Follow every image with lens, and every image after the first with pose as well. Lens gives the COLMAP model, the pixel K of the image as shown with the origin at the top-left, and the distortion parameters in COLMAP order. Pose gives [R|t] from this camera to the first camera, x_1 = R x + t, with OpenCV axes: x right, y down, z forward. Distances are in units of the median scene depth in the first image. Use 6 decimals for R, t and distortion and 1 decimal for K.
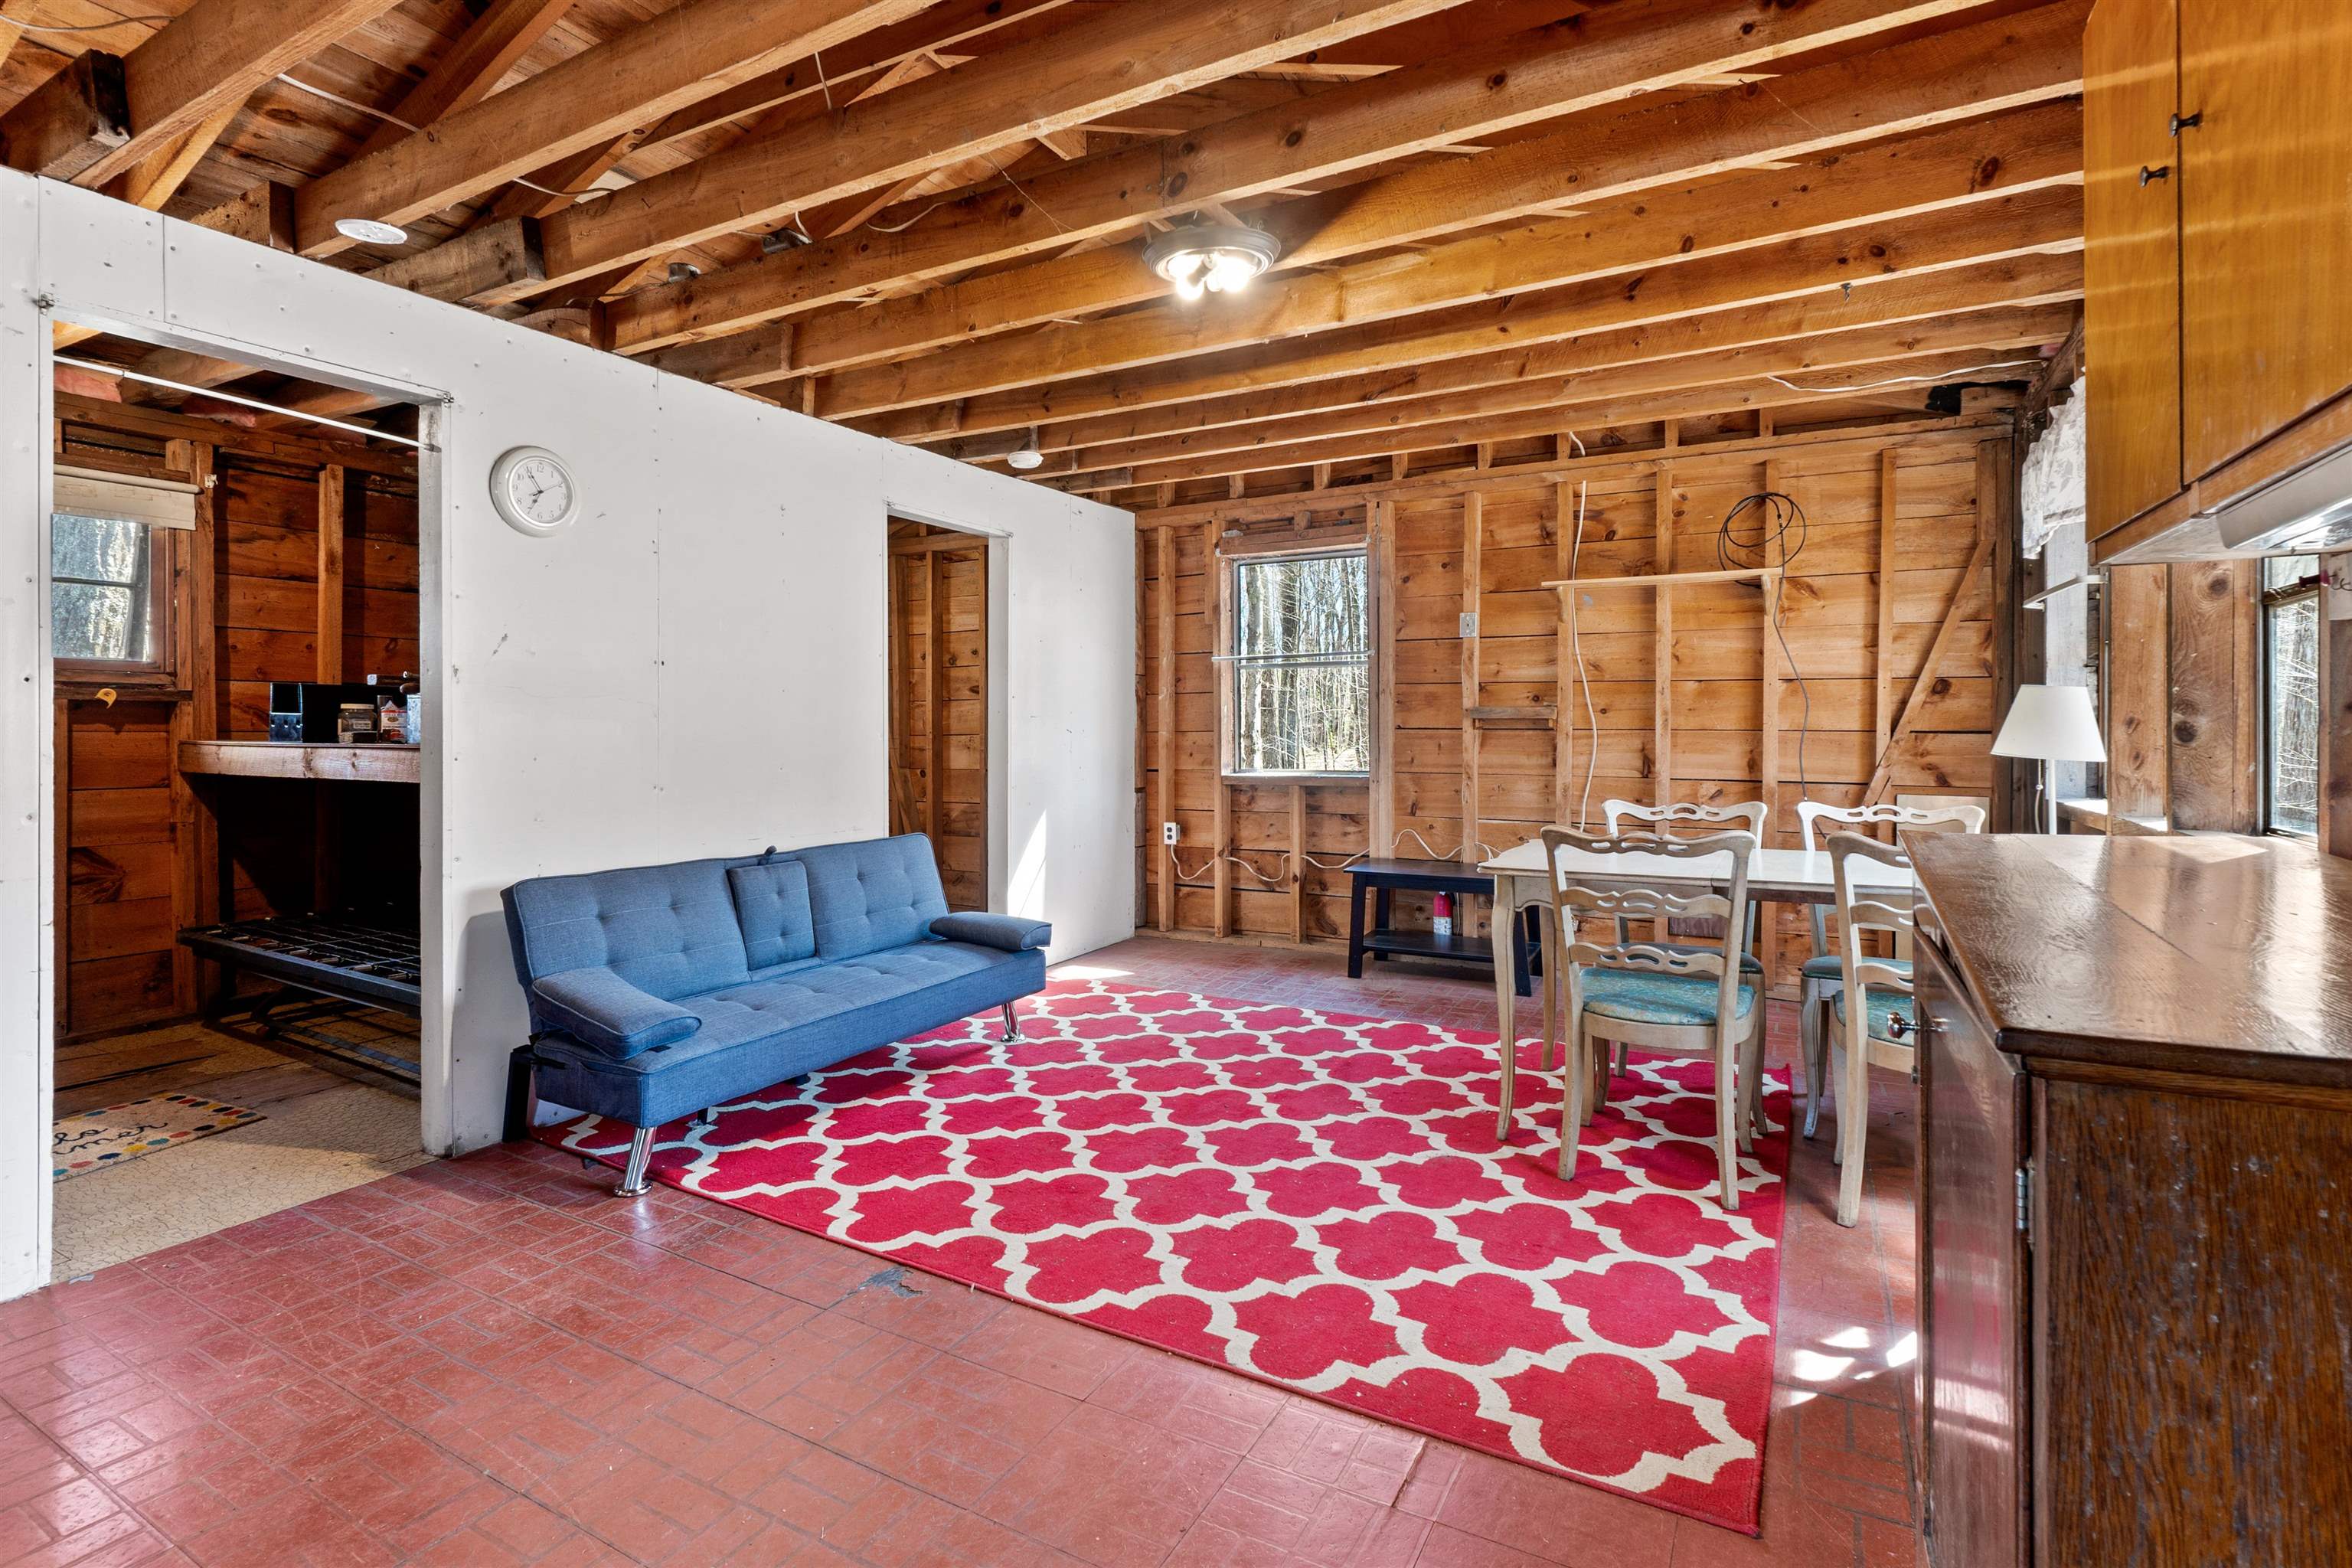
lens RADIAL K [[1120.6, 0, 1148.2], [0, 1120.6, 723.5], [0, 0, 1]] dist [-0.002023, -0.000024]
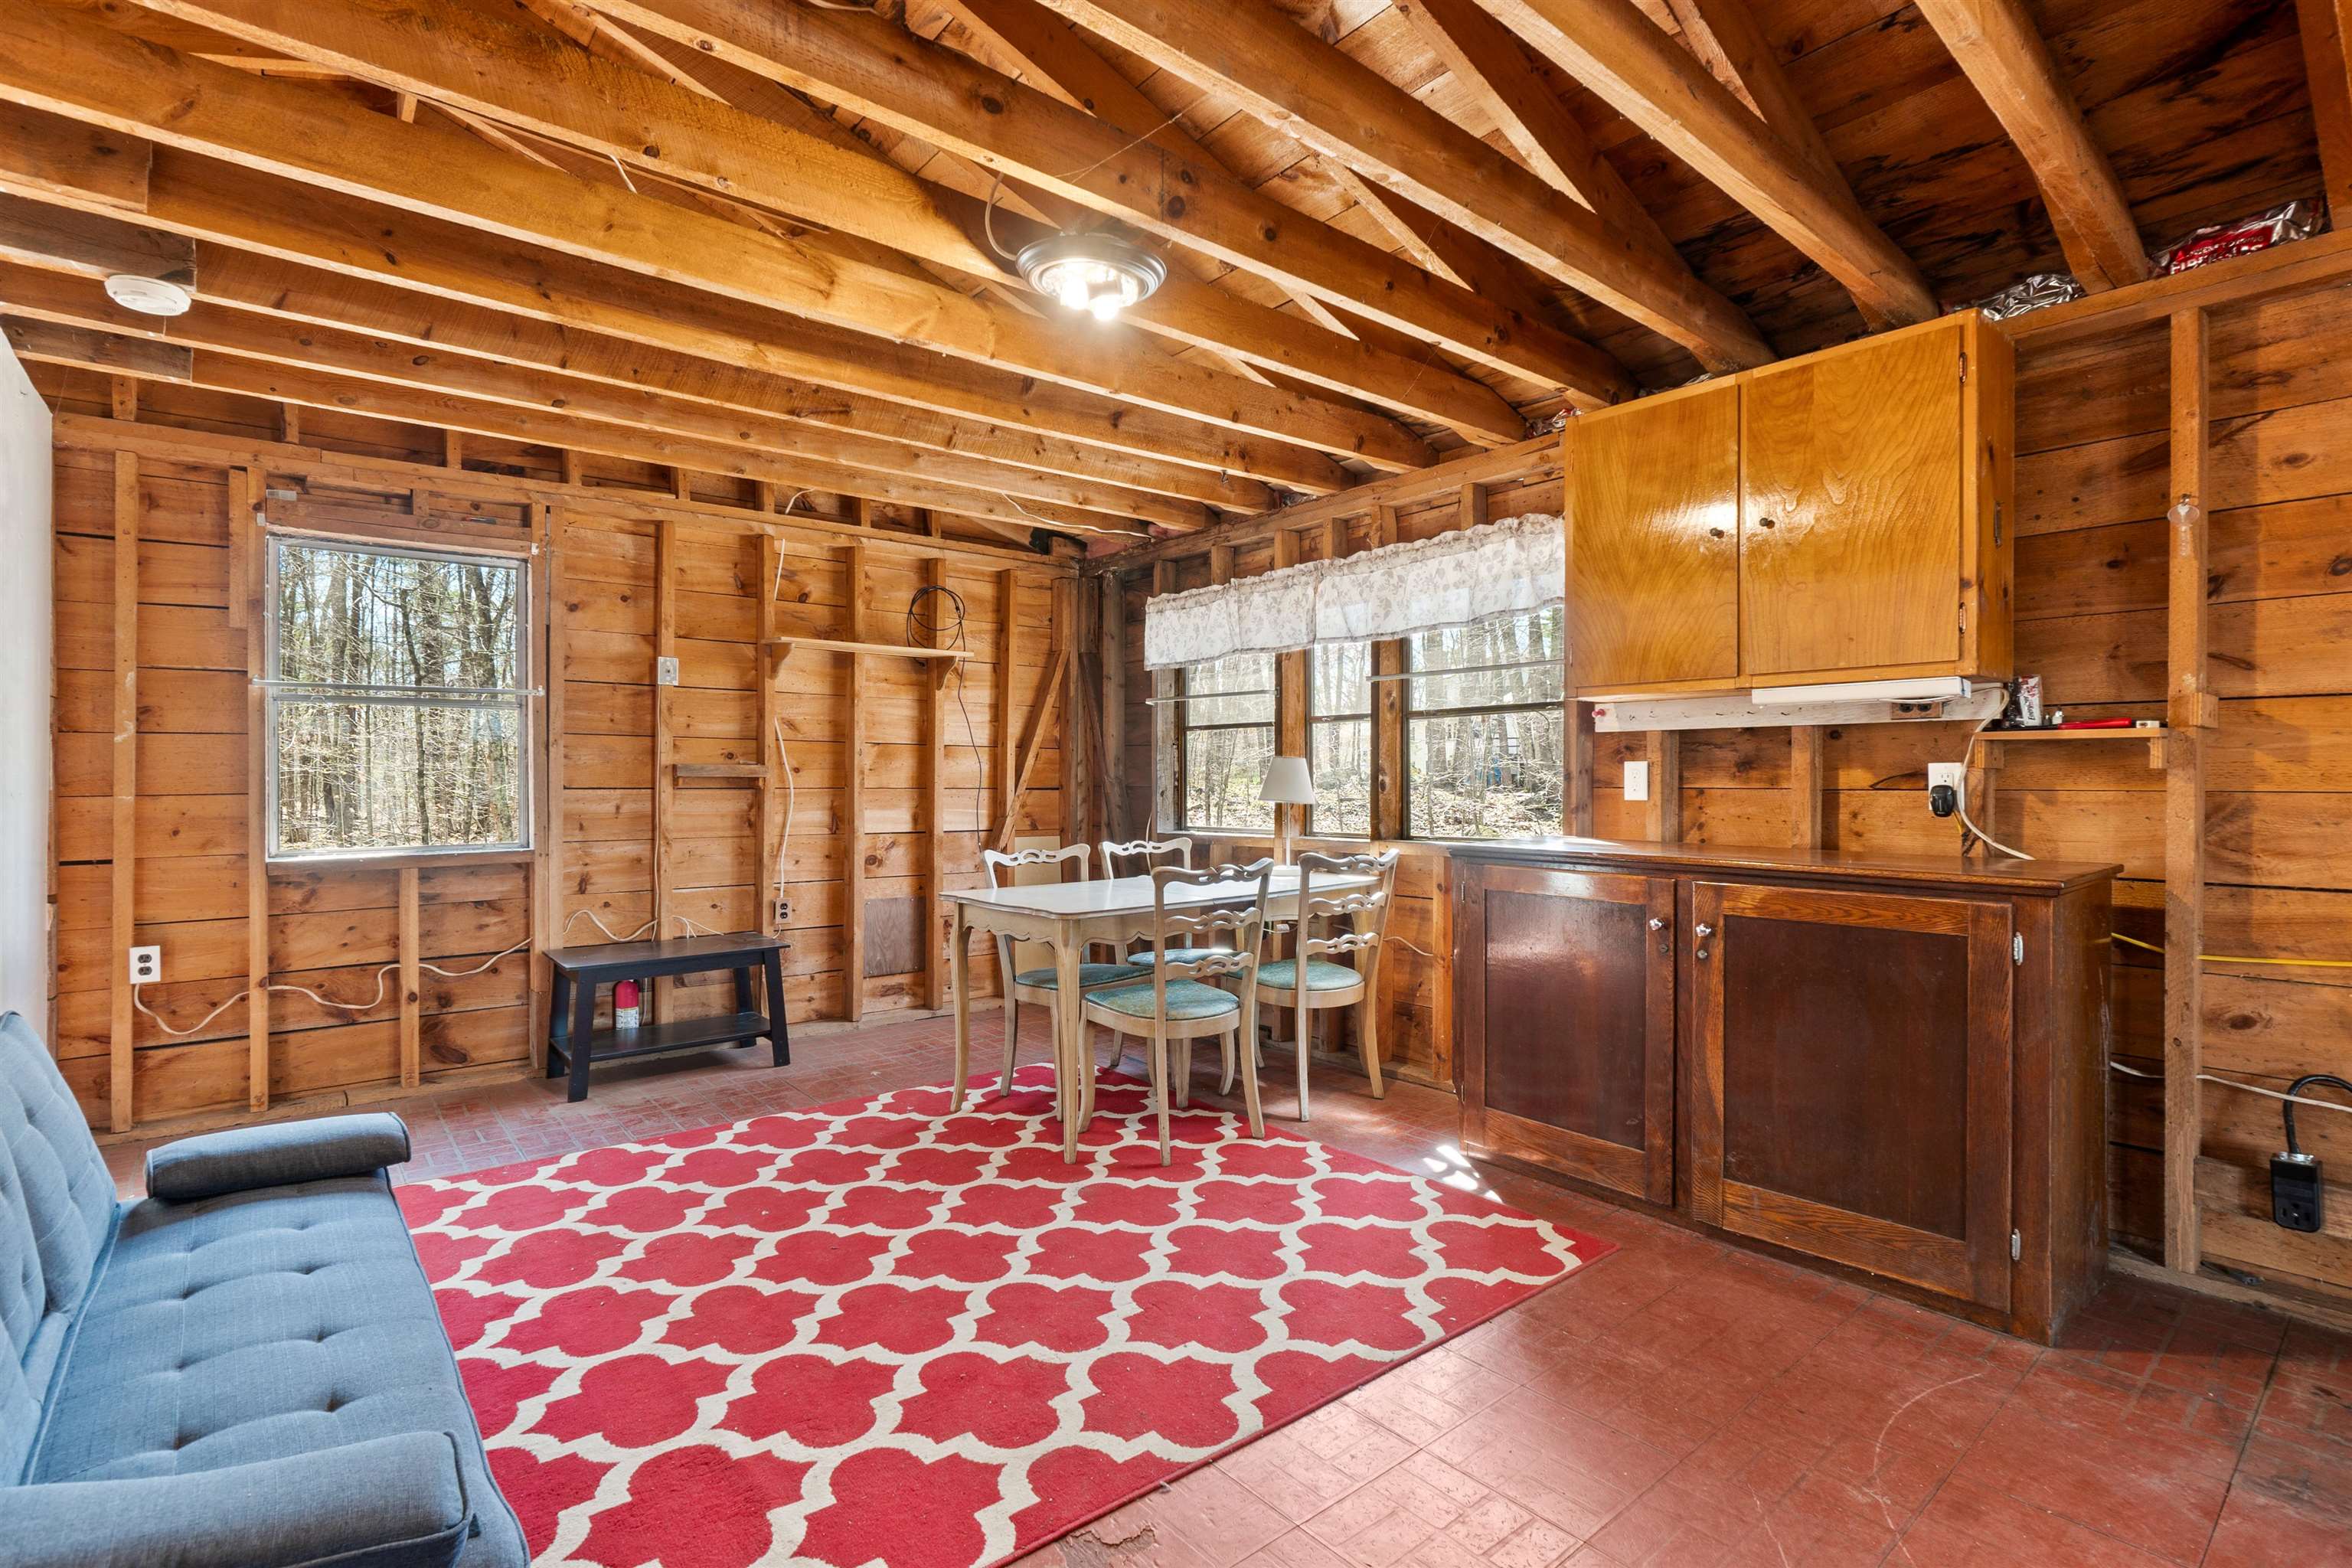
lens RADIAL K [[1120.6, 0, 1168.2], [0, 1120.6, 776.0], [0, 0, 1]] dist [-0.002023, -0.000024]
pose [[0.348307, 0.005188, 0.937366, -0.949976], [0.000033, 0.999985, -0.005547, 0.000254], [-0.937381, 0.001963, 0.348301, 0.745113]]
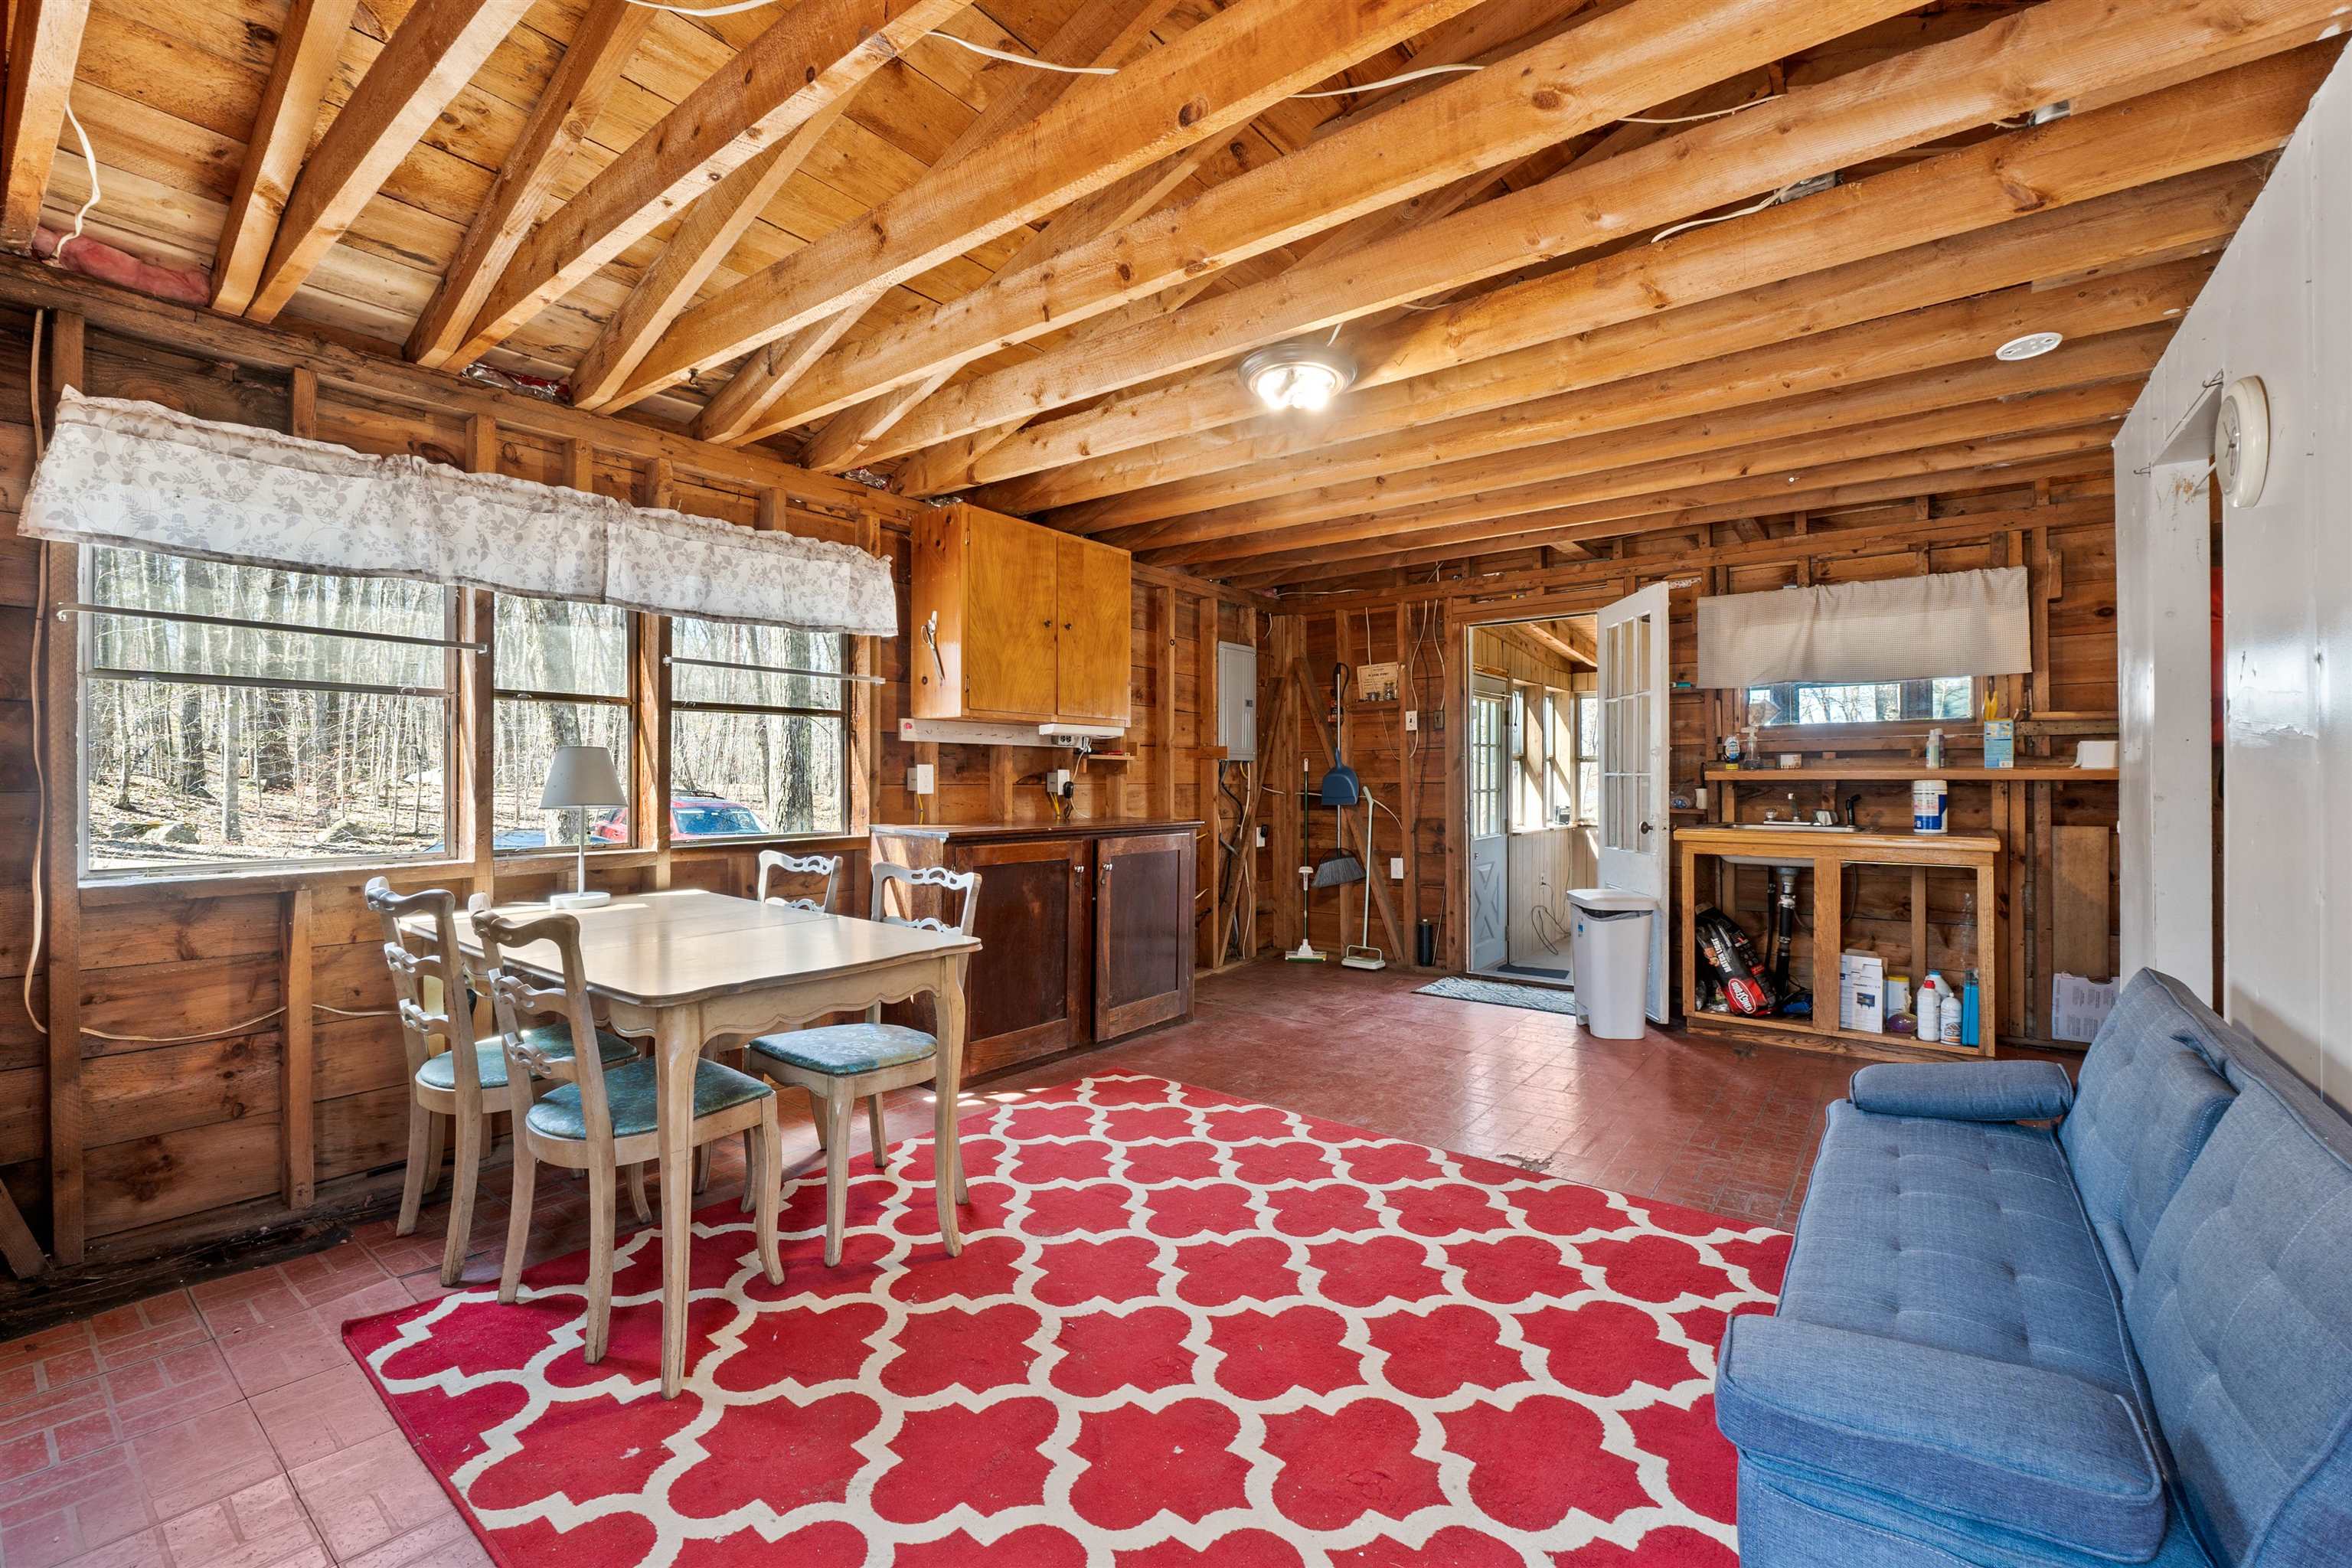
lens RADIAL K [[992.4, 0, 1167.3], [0, 992.4, 800.8], [0, 0, 1]] dist [-0.021266, 0.000037]
pose [[-0.992514, 0.004374, 0.122051, 0.079232], [0.006677, 0.999807, 0.018468, 0.006620], [-0.121947, 0.019145, -0.992352, 2.441037]]
